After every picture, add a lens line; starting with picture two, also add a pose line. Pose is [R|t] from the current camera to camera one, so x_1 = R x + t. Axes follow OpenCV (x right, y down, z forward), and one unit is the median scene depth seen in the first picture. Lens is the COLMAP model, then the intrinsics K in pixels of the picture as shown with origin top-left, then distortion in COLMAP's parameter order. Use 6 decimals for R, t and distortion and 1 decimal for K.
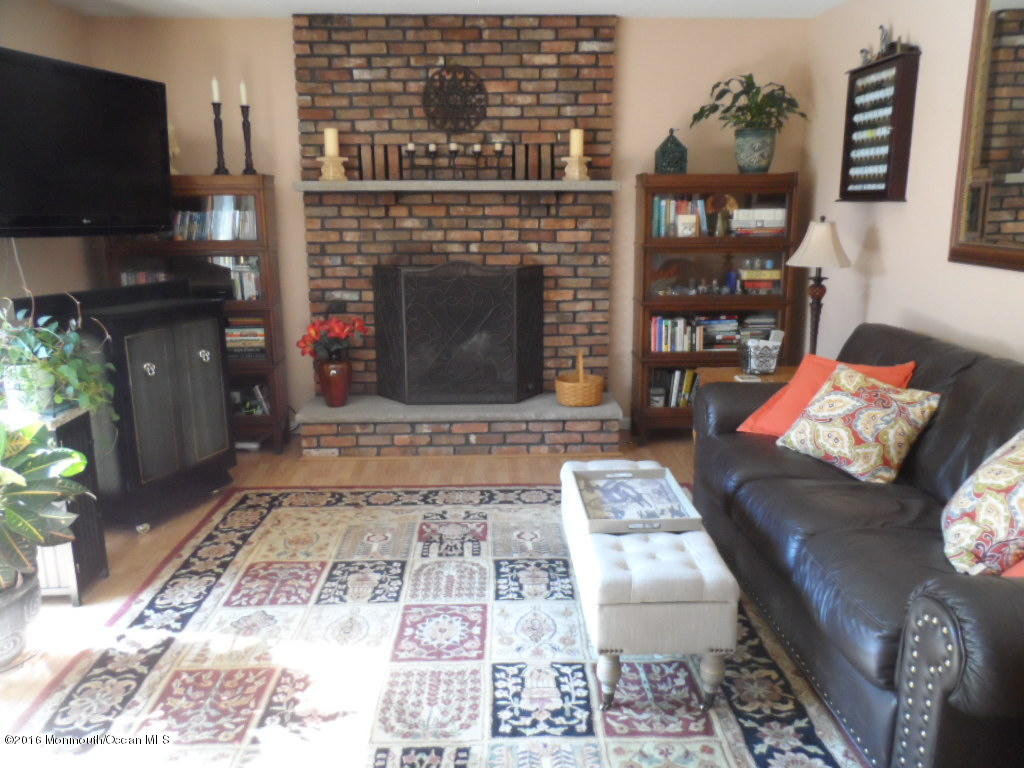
lens RADIAL K [[807.9, 0, 511.8], [0, 807.9, 382.8], [0, 0, 1]] dist [-0.020899, 0.029755]
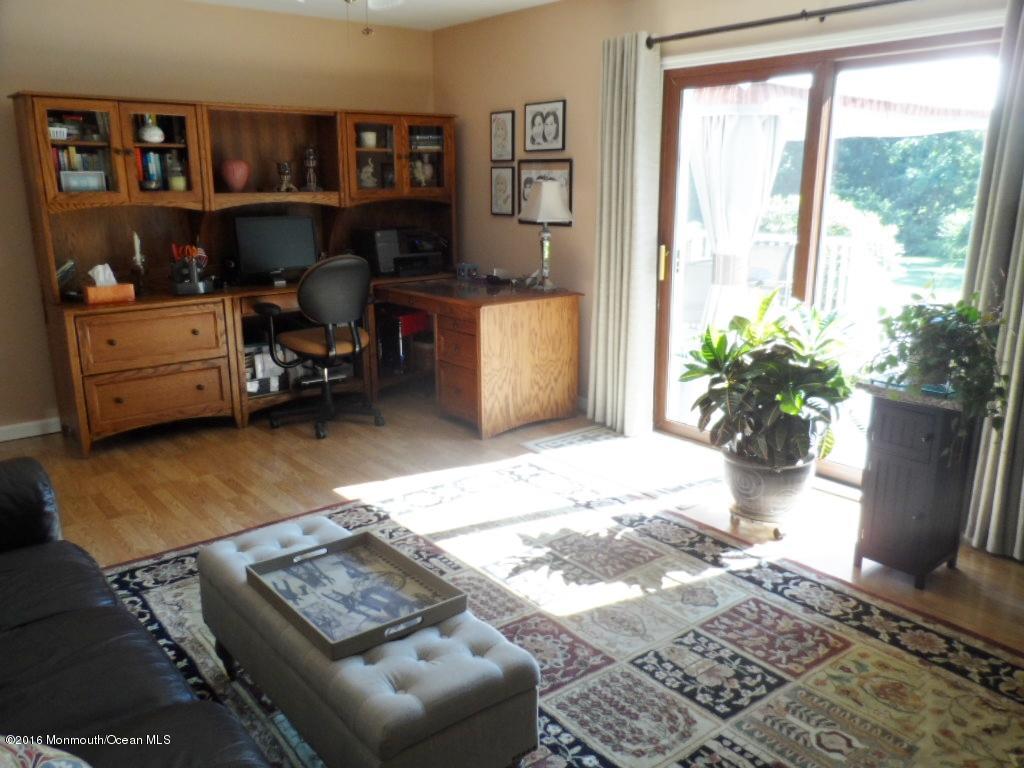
lens RADIAL K [[807.9, 0, 511.5], [0, 807.9, 387.0], [0, 0, 1]] dist [-0.020899, 0.029755]
pose [[-0.793383, 0.161585, -0.586884, 0.386804], [-0.126310, 0.899440, 0.418394, -0.308199], [0.595473, 0.406076, -0.693191, 1.356671]]
